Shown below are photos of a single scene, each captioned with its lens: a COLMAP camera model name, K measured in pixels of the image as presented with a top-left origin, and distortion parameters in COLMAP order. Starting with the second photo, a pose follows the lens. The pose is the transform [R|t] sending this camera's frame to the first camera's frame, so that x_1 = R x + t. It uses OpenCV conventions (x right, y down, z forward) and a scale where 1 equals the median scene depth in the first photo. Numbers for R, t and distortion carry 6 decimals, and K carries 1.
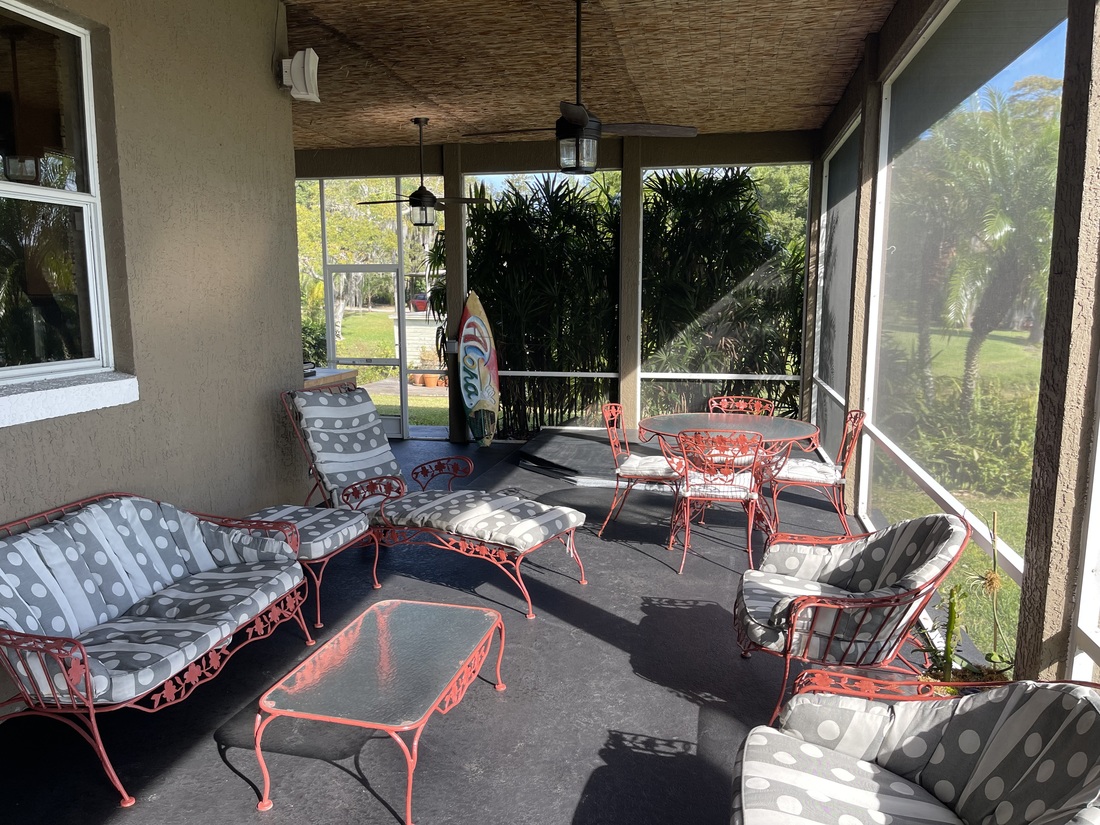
lens RADIAL K [[823.0, 0, 548.6], [0, 823.0, 412.3], [0, 0, 1]] dist [0.019697, -0.014687]
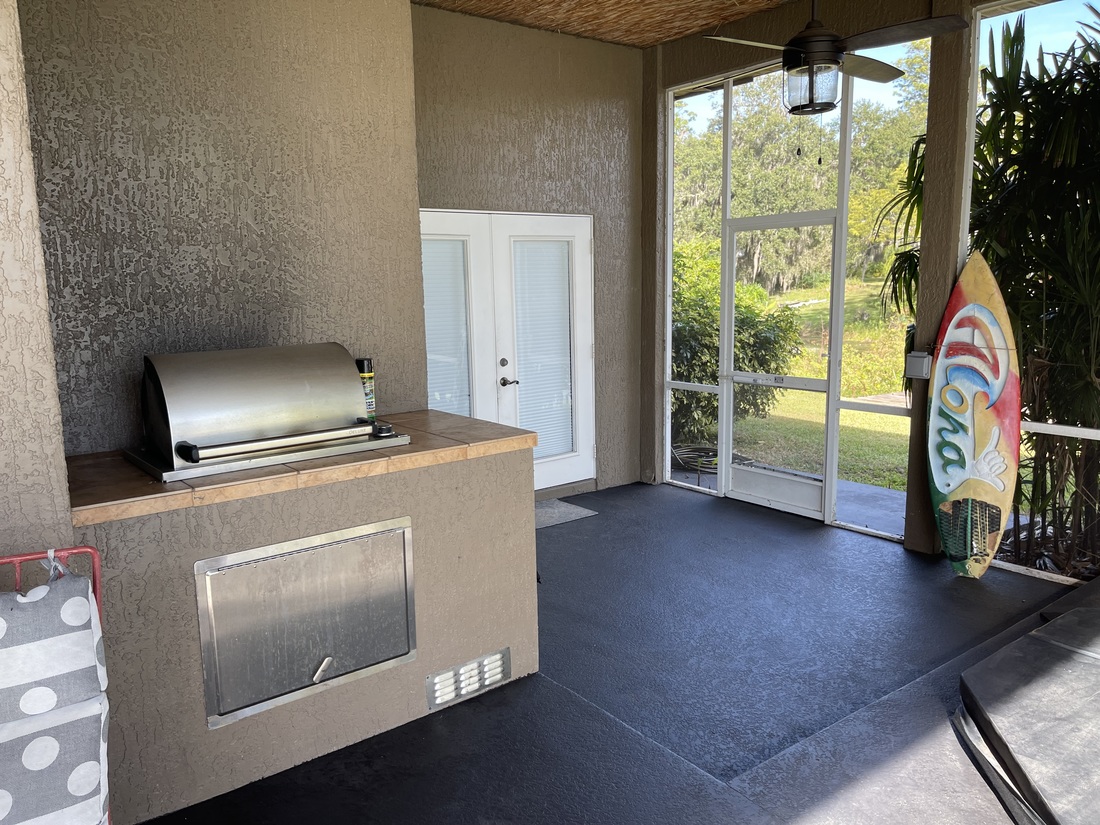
lens RADIAL K [[823.0, 0, 548.8], [0, 823.0, 410.7], [0, 0, 1]] dist [0.019697, -0.014687]
pose [[0.749264, 0.089260, -0.656229, 0.046009], [-0.077370, 0.995888, 0.047122, -0.058221], [0.657736, 0.015465, 0.753089, 0.472388]]
